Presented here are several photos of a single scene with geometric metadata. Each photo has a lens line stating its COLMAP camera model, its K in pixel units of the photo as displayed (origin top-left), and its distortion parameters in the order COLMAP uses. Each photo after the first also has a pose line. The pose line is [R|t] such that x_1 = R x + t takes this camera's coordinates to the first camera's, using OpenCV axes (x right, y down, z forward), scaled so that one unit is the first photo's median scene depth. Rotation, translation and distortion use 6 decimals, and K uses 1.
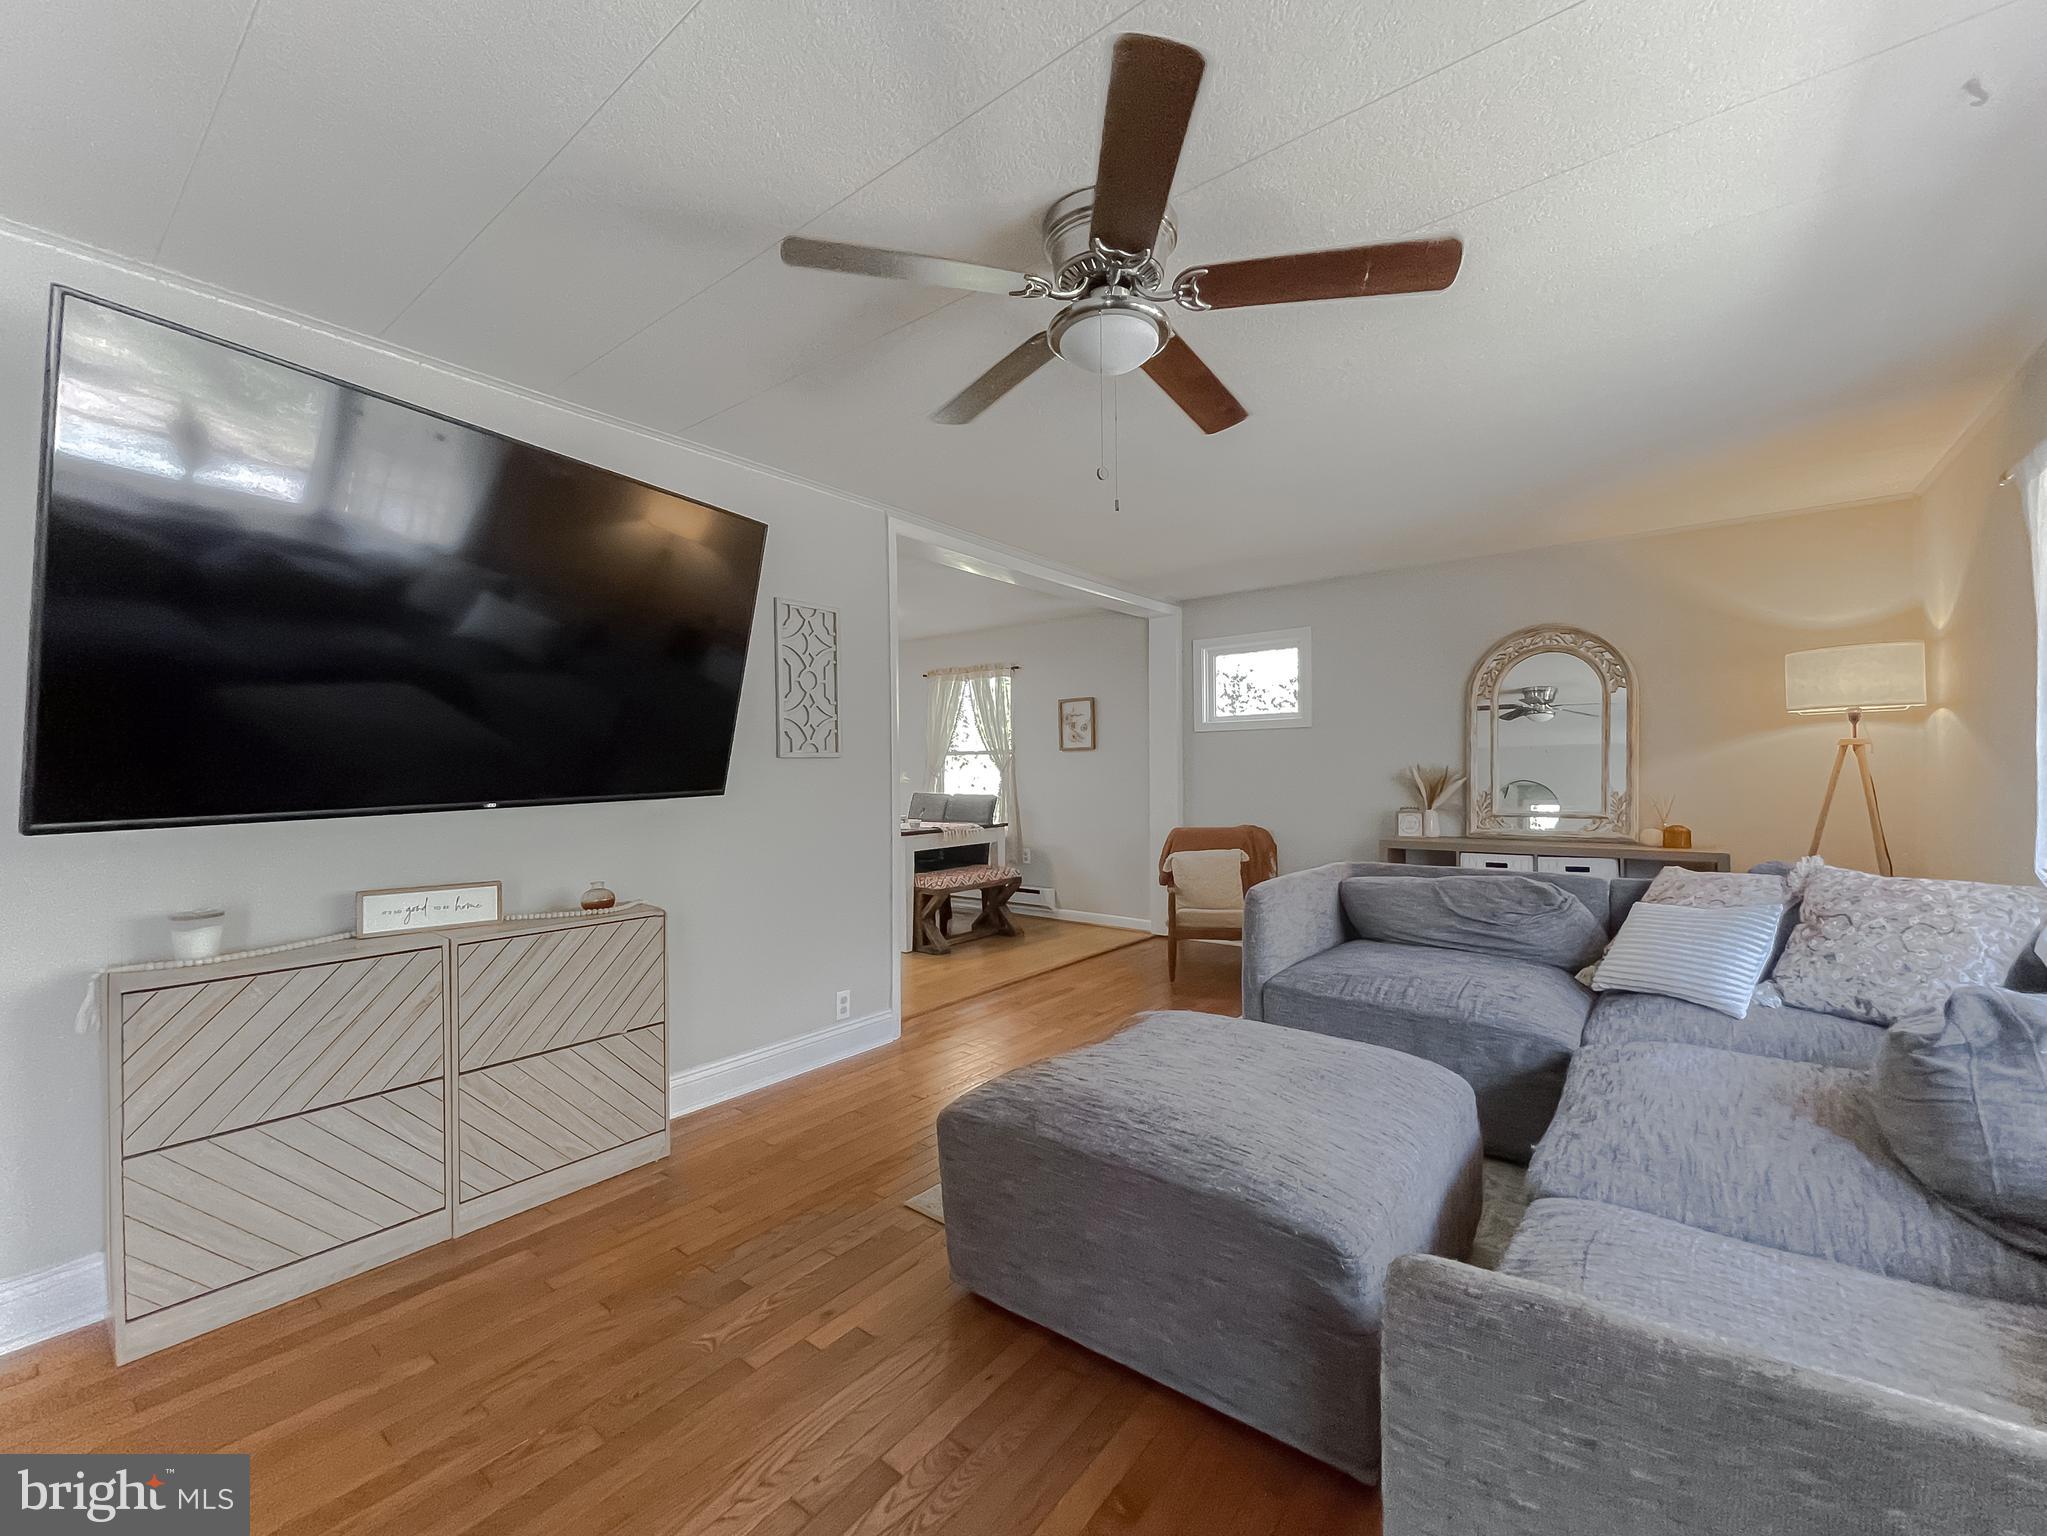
lens RADIAL K [[850.1, 0, 1018.2], [0, 850.1, 777.1], [0, 0, 1]] dist [0.002883, 0.000786]
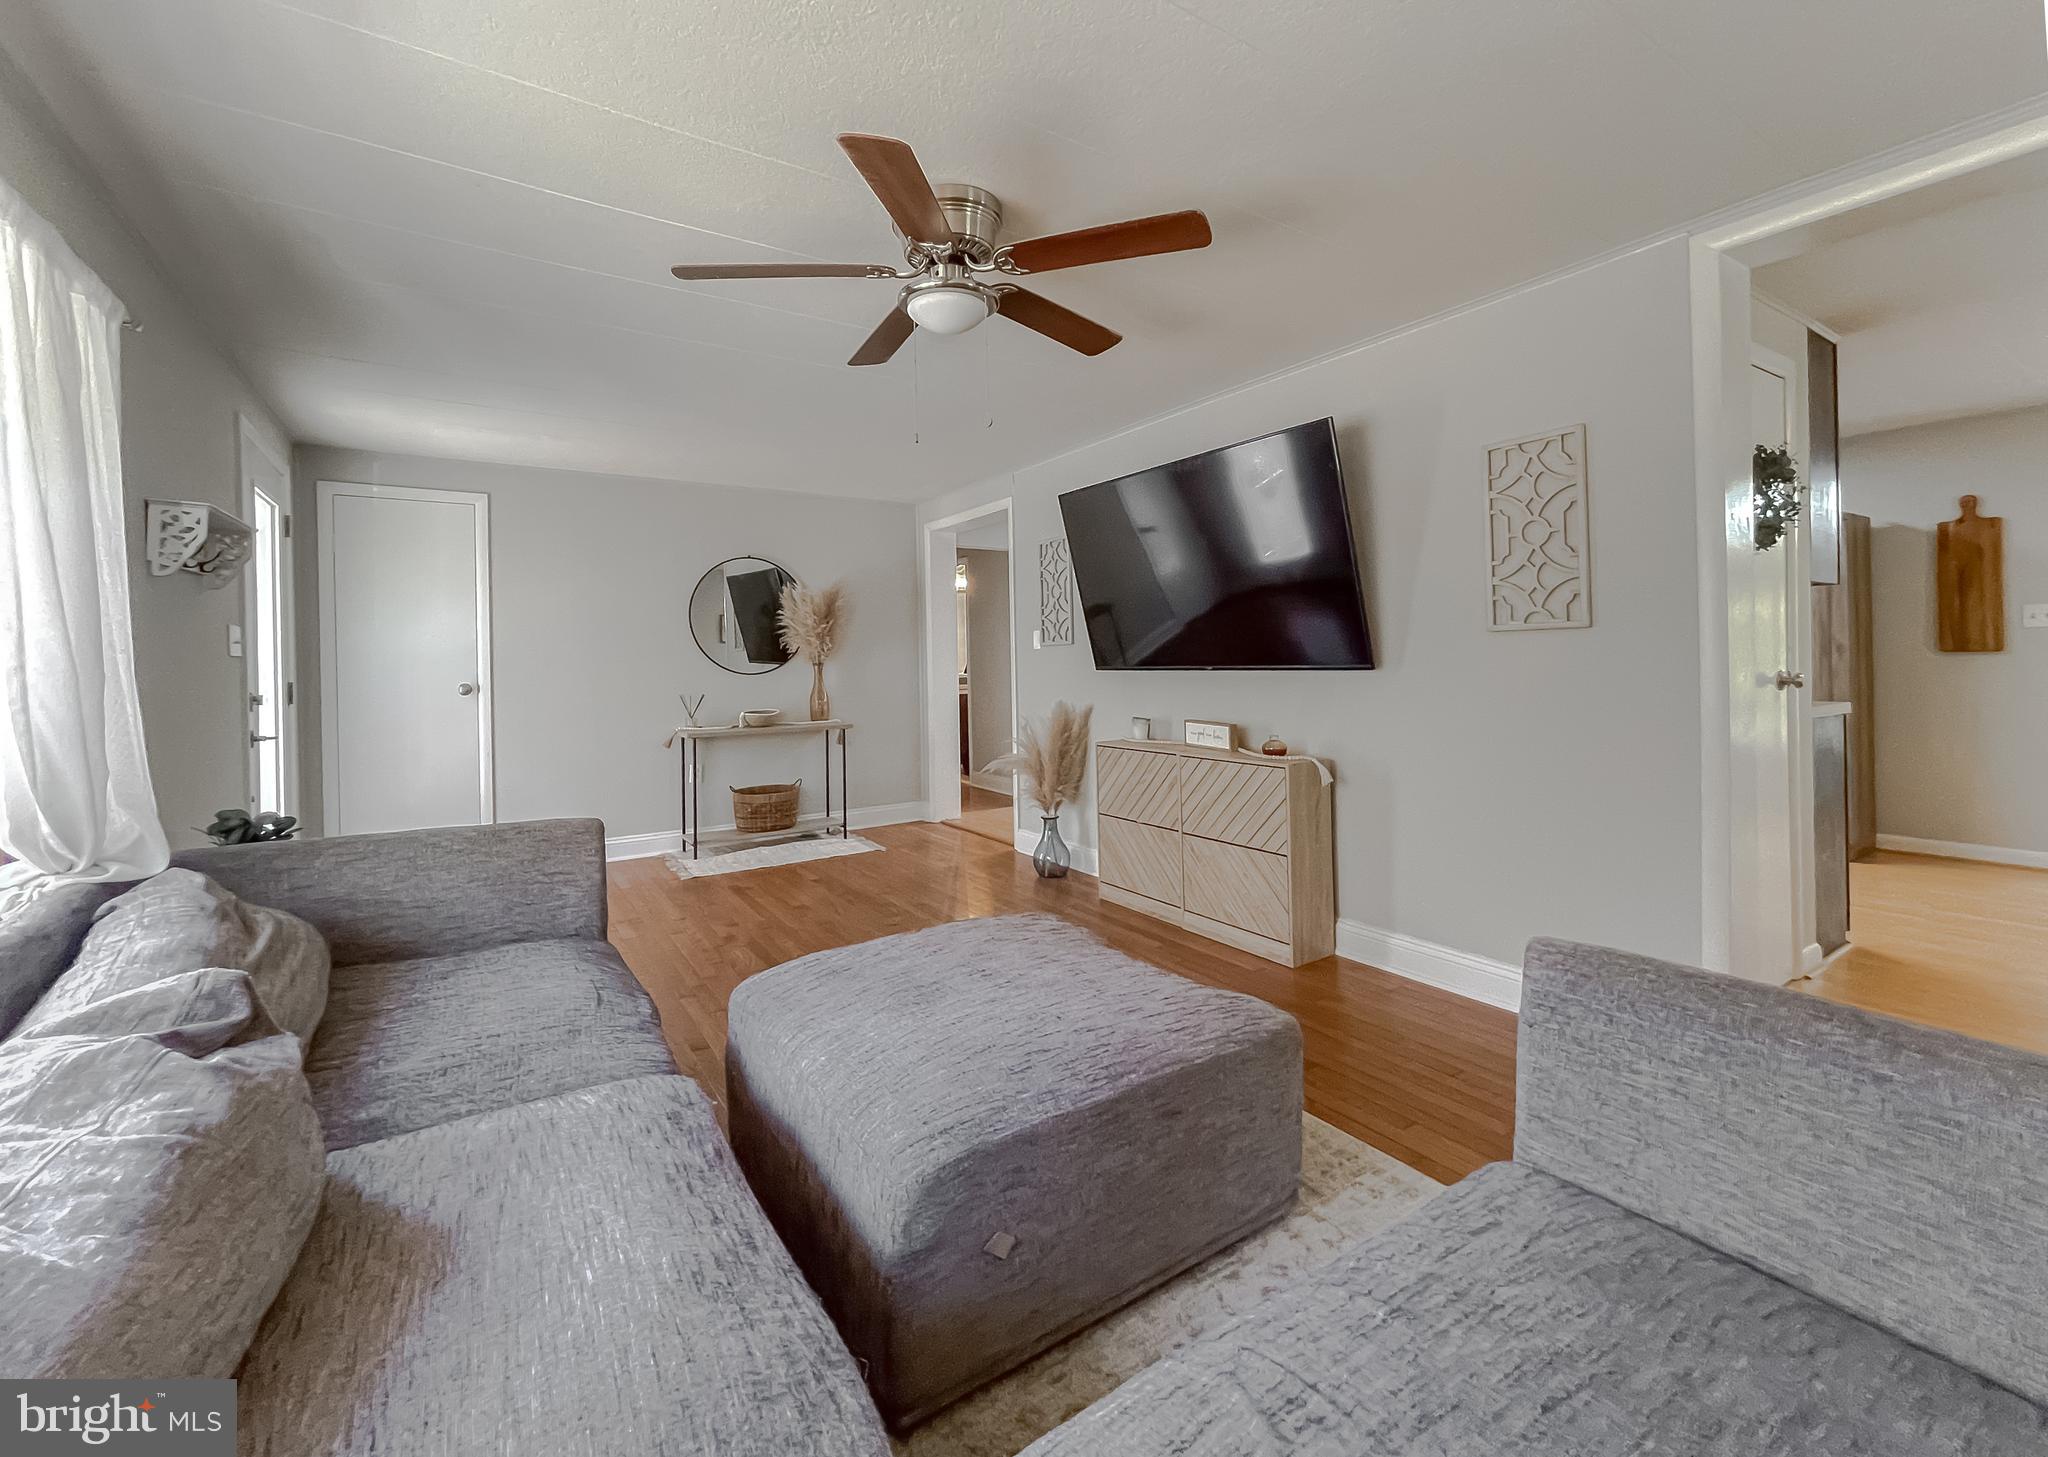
lens RADIAL K [[852.5, 0, 1034.6], [0, 852.5, 664.1], [0, 0, 1]] dist [-0.000028, -0.000542]
pose [[-0.310509, 0.015417, -0.950445, 0.653111], [0.009816, 0.999867, 0.013012, -0.004596], [0.950520, -0.005290, -0.310619, 0.794829]]
